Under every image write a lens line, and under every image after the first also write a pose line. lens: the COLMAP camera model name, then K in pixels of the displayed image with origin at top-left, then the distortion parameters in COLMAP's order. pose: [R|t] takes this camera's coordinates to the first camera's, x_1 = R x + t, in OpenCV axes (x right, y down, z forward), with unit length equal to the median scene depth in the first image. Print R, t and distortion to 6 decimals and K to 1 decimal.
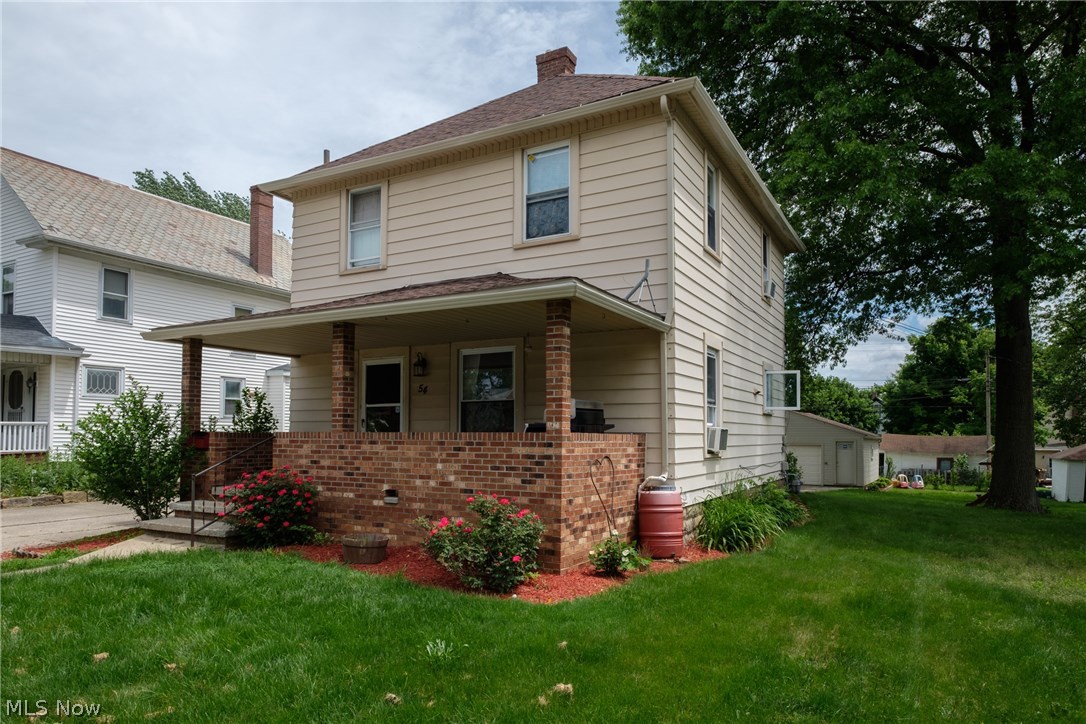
lens RADIAL K [[677.4, 0, 546.4], [0, 677.4, 401.6], [0, 0, 1]] dist [-0.001860, -0.000064]
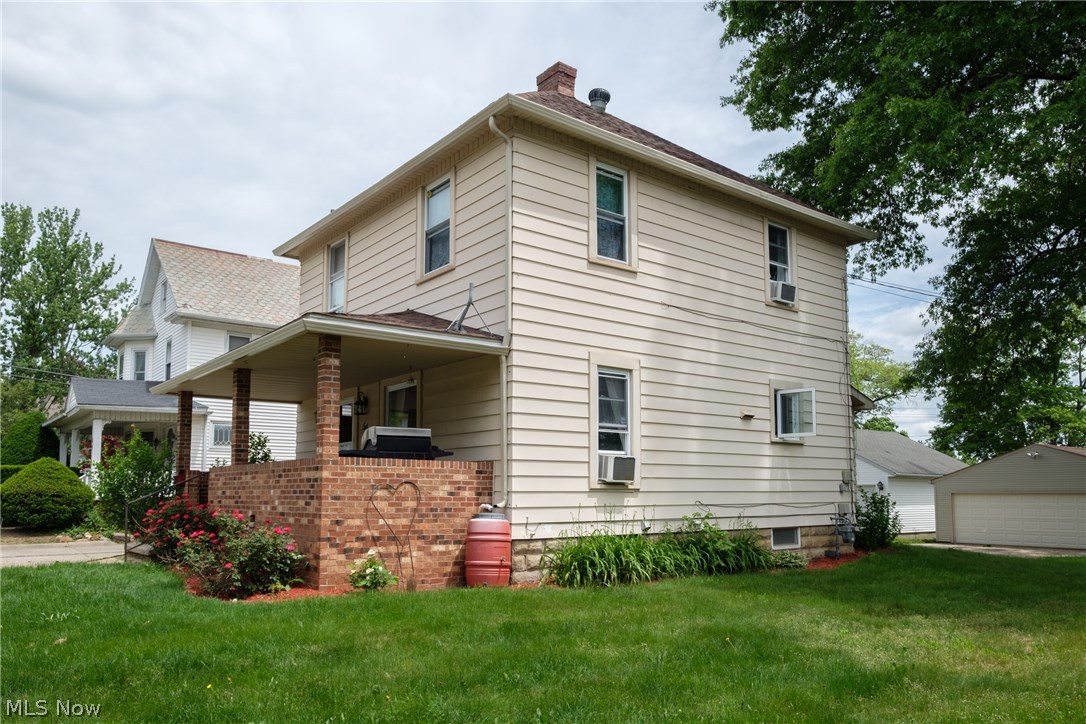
lens RADIAL K [[790.2, 0, 522.1], [0, 790.2, 411.5], [0, 0, 1]] dist [0.004519, 0.000077]
pose [[0.914314, -0.048044, -0.402147, 0.597097], [0.025835, 0.997835, -0.060473, 0.042804], [0.404182, 0.044902, 0.913576, -0.012830]]
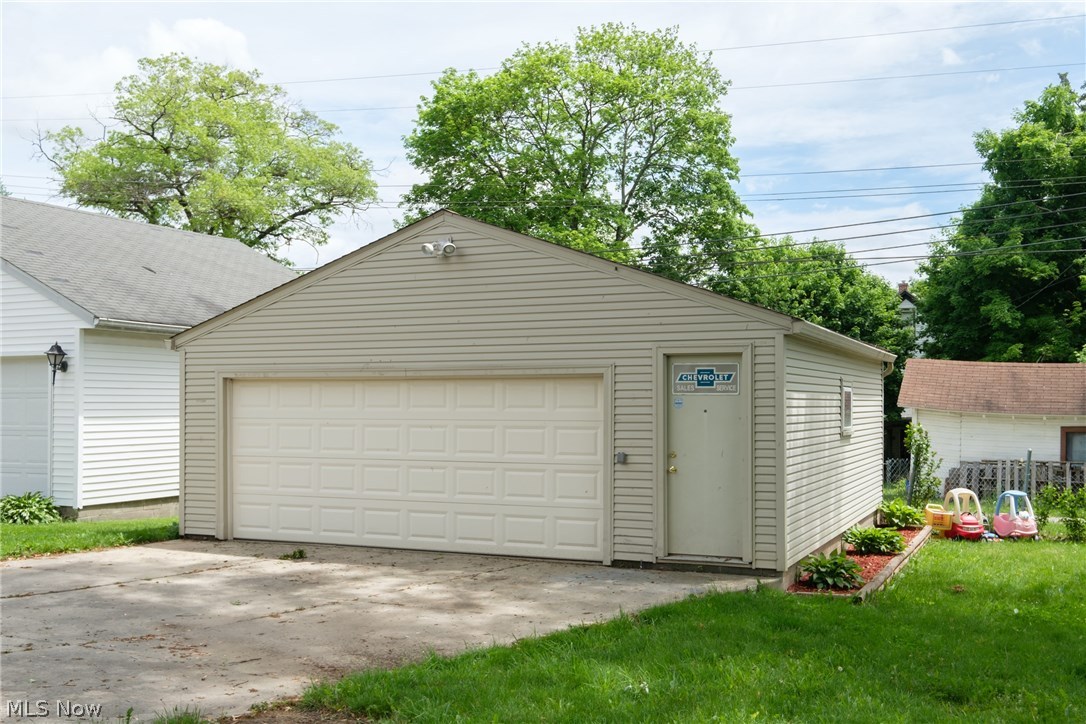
lens RADIAL K [[1076.6, 0, 543.0], [0, 1076.6, 362.0], [0, 0, 1]] dist [-0.004776, -0.001913]
pose [[0.993771, -0.004396, 0.111356, 1.076003], [0.002620, 0.999867, 0.016085, 0.170274], [-0.111412, -0.015693, 0.993650, 2.047742]]
